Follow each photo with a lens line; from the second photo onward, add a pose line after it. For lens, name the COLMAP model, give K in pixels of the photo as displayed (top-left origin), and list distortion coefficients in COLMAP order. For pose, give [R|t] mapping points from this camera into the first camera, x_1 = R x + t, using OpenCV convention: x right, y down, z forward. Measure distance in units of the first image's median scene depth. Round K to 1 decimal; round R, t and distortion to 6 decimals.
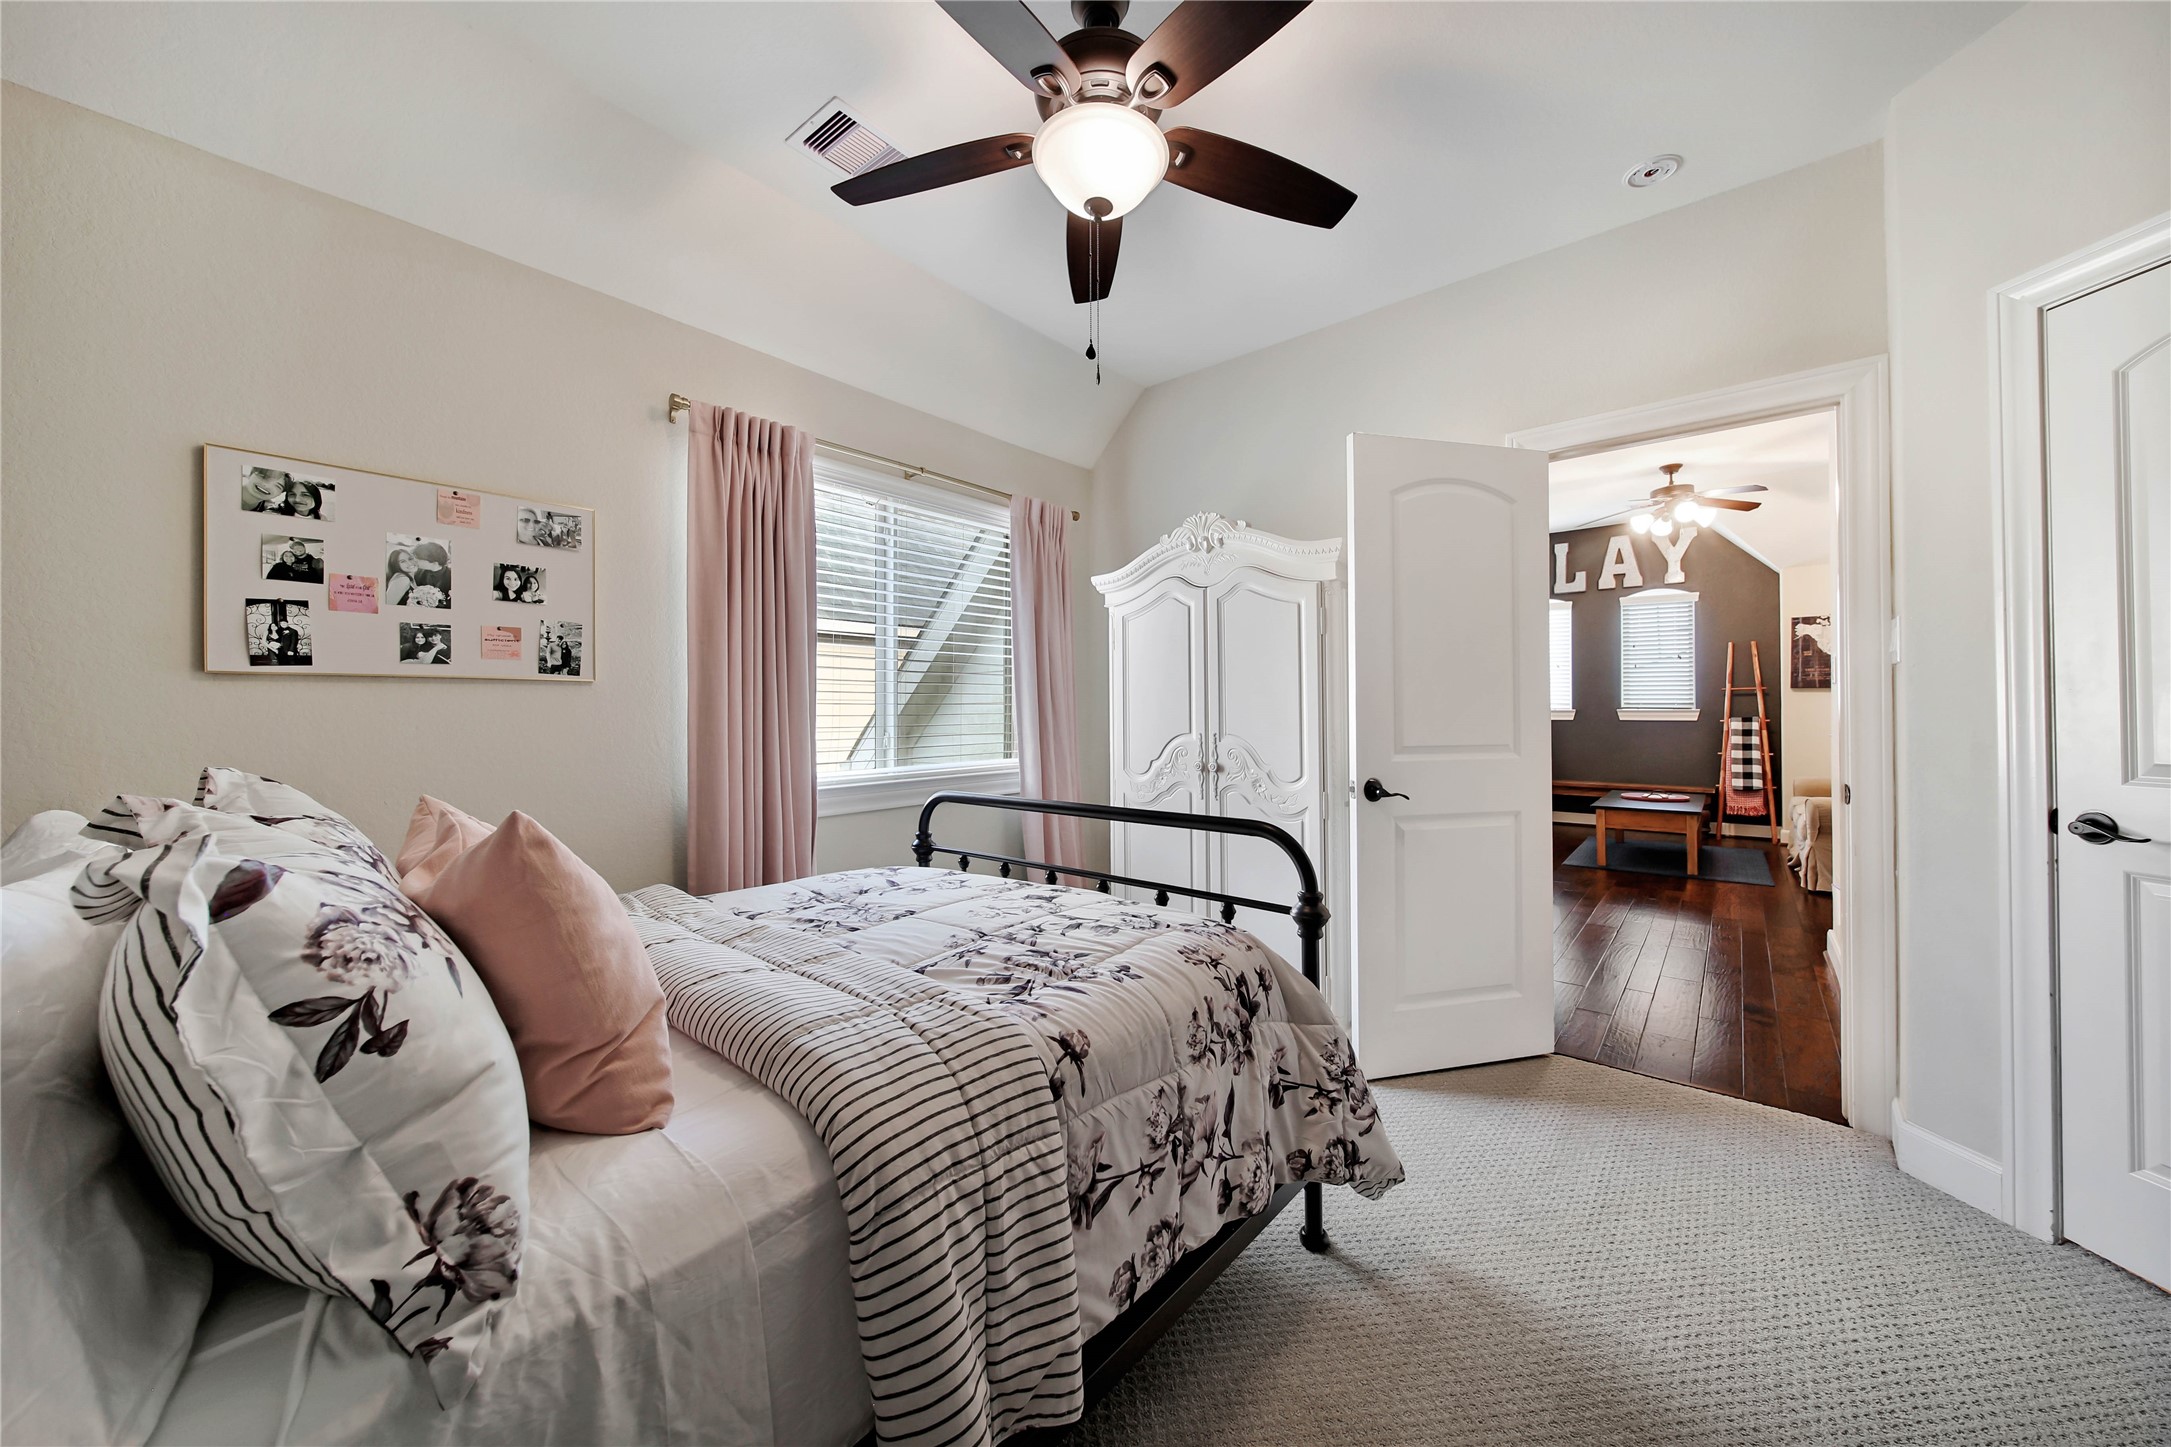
lens RADIAL K [[780.1, 0, 1089.9], [0, 780.1, 707.5], [0, 0, 1]] dist [0.001418, -0.002135]
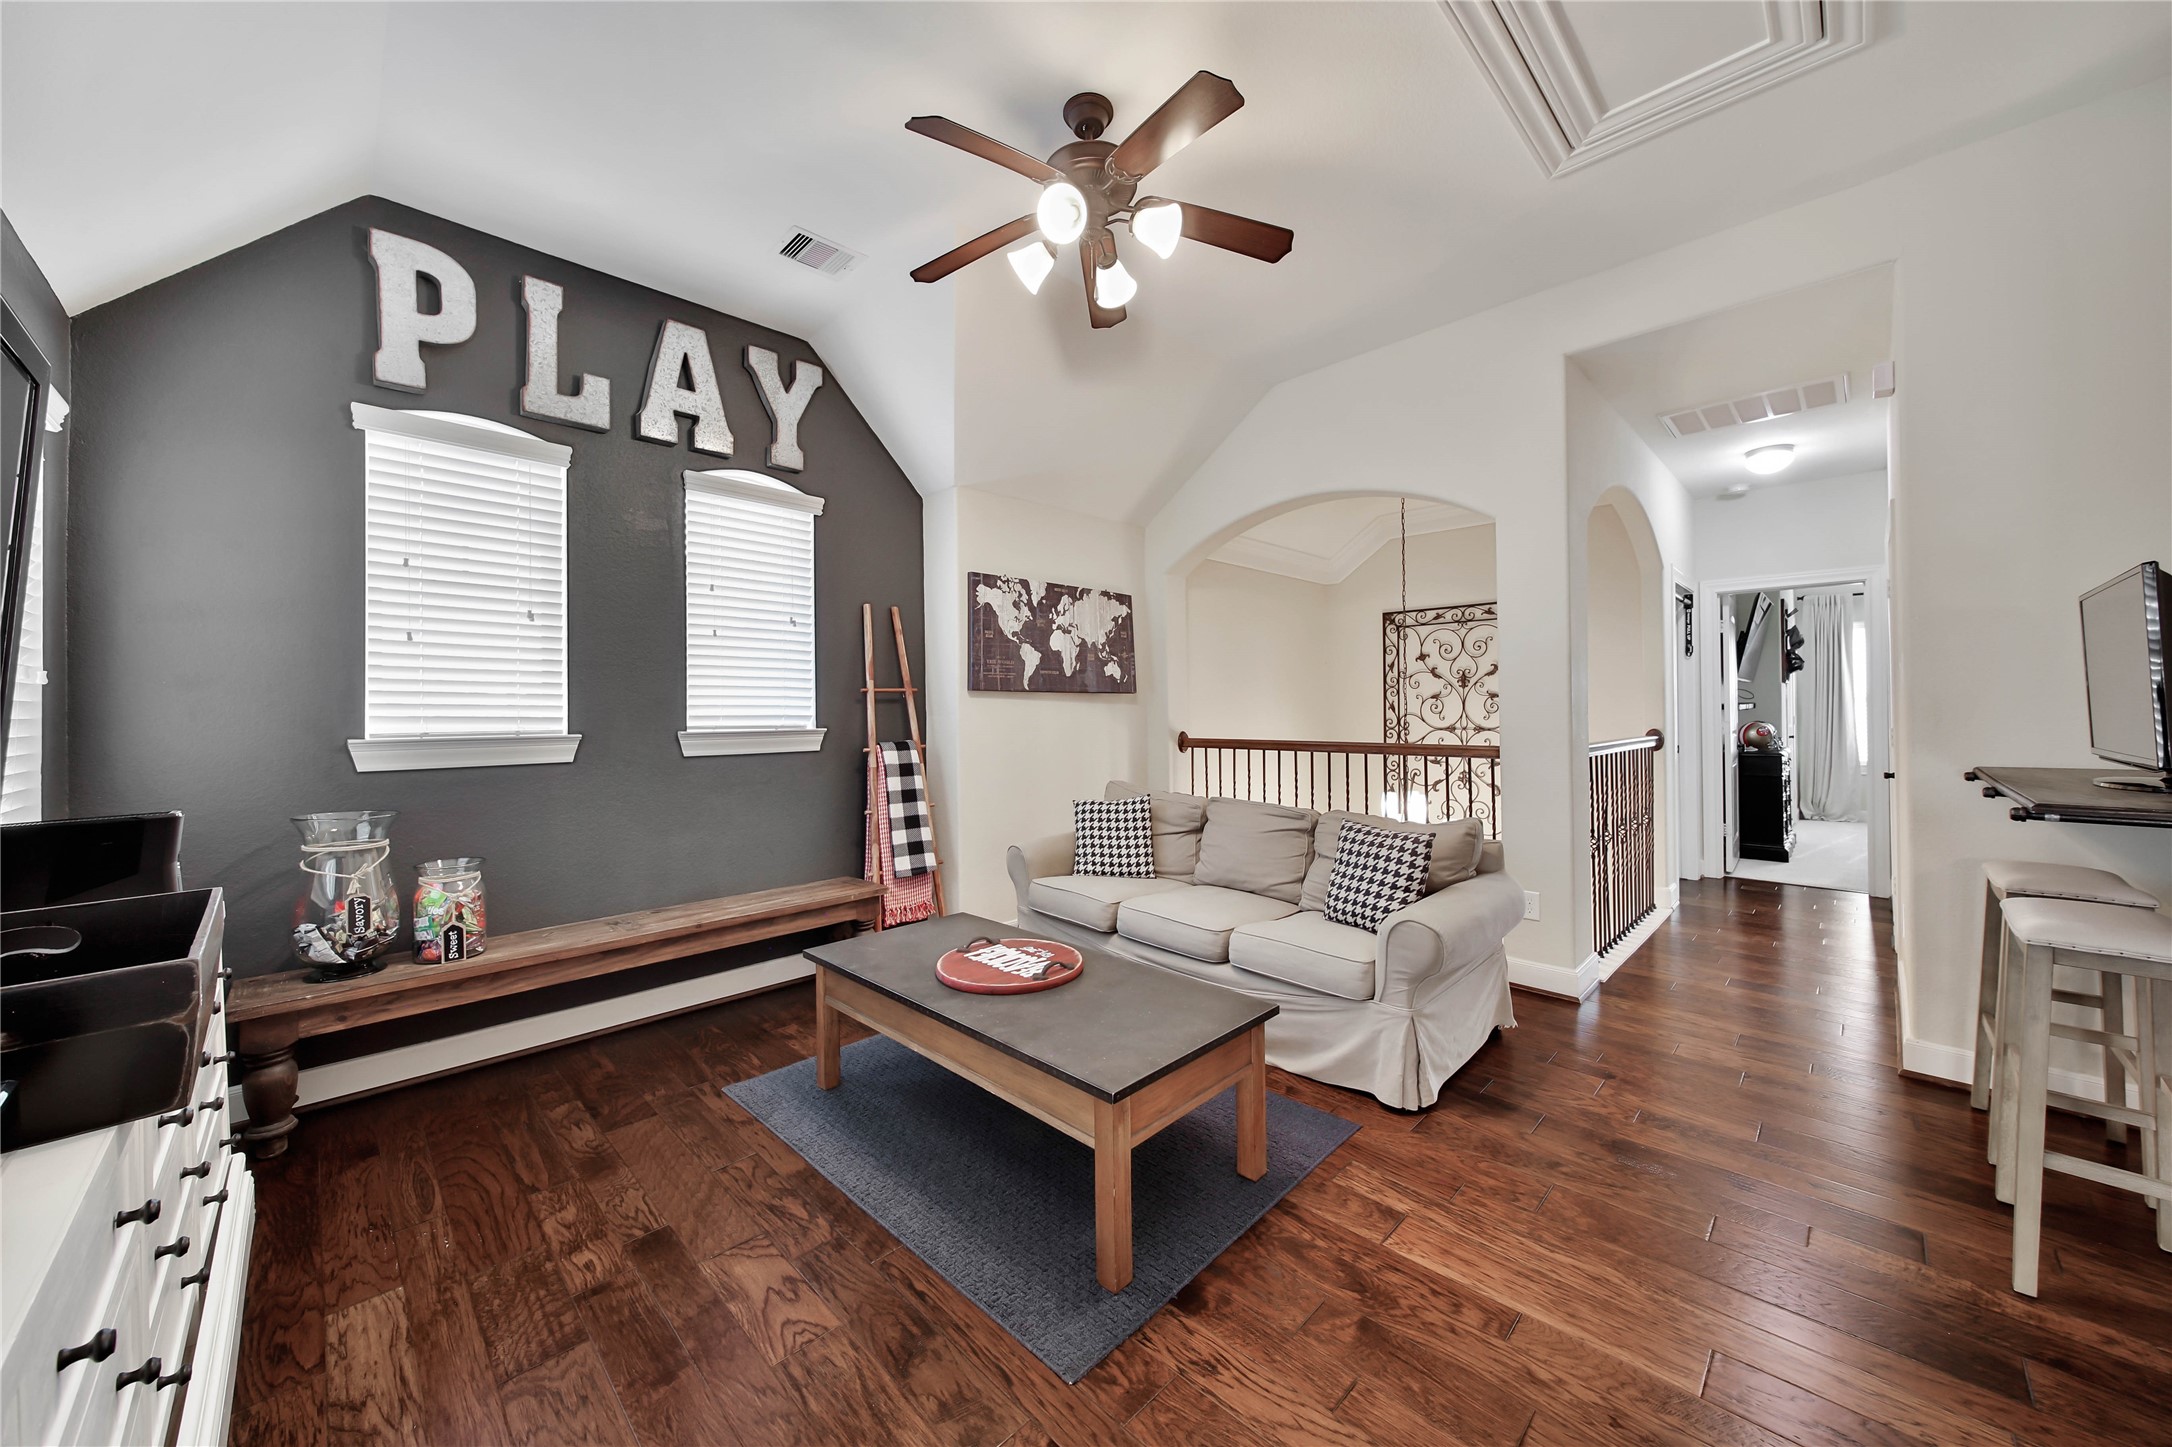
lens RADIAL K [[785.4, 0, 1094.9], [0, 785.4, 710.9], [0, 0, 1]] dist [-0.000771, 0.000074]
pose [[0.092272, 0.002394, 0.995731, 0.328058], [0.006079, 0.999977, -0.002968, -0.007428], [-0.995715, 0.006327, 0.092255, 0.887882]]
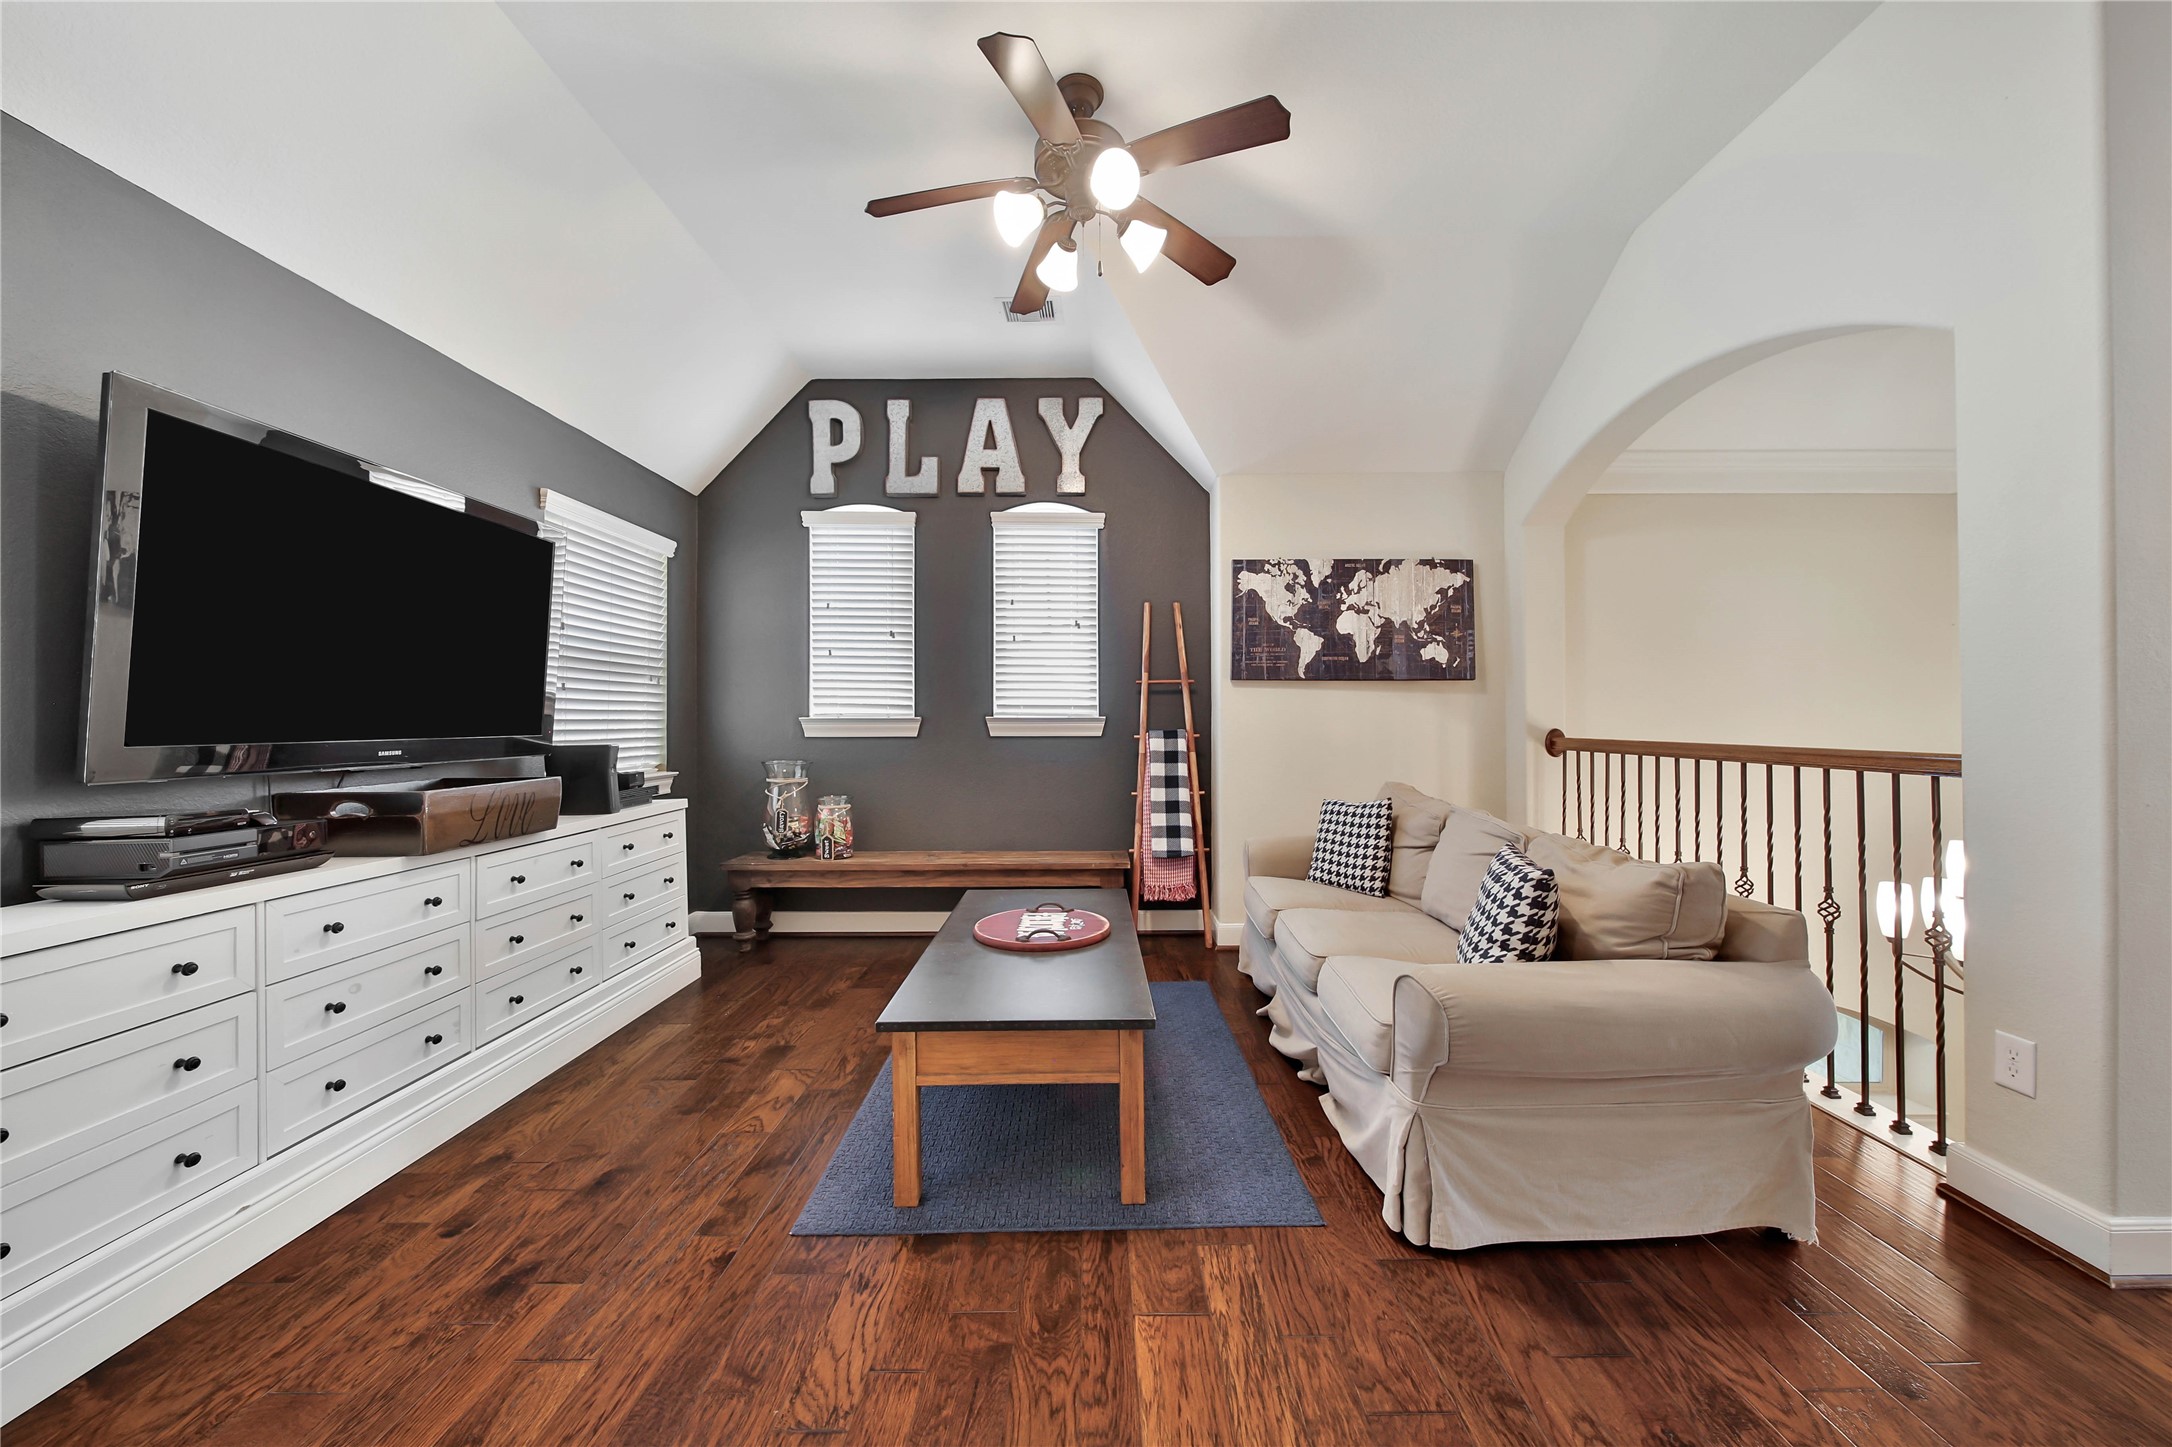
lens RADIAL K [[789.8, 0, 1086.0], [0, 789.8, 723.5], [0, 0, 1]] dist [-0.001316, -0.000065]
pose [[0.774303, -0.000862, 0.632814, 0.458780], [-0.002845, 0.999984, 0.004844, 0.005192], [-0.632808, -0.005551, 0.774289, 0.637002]]
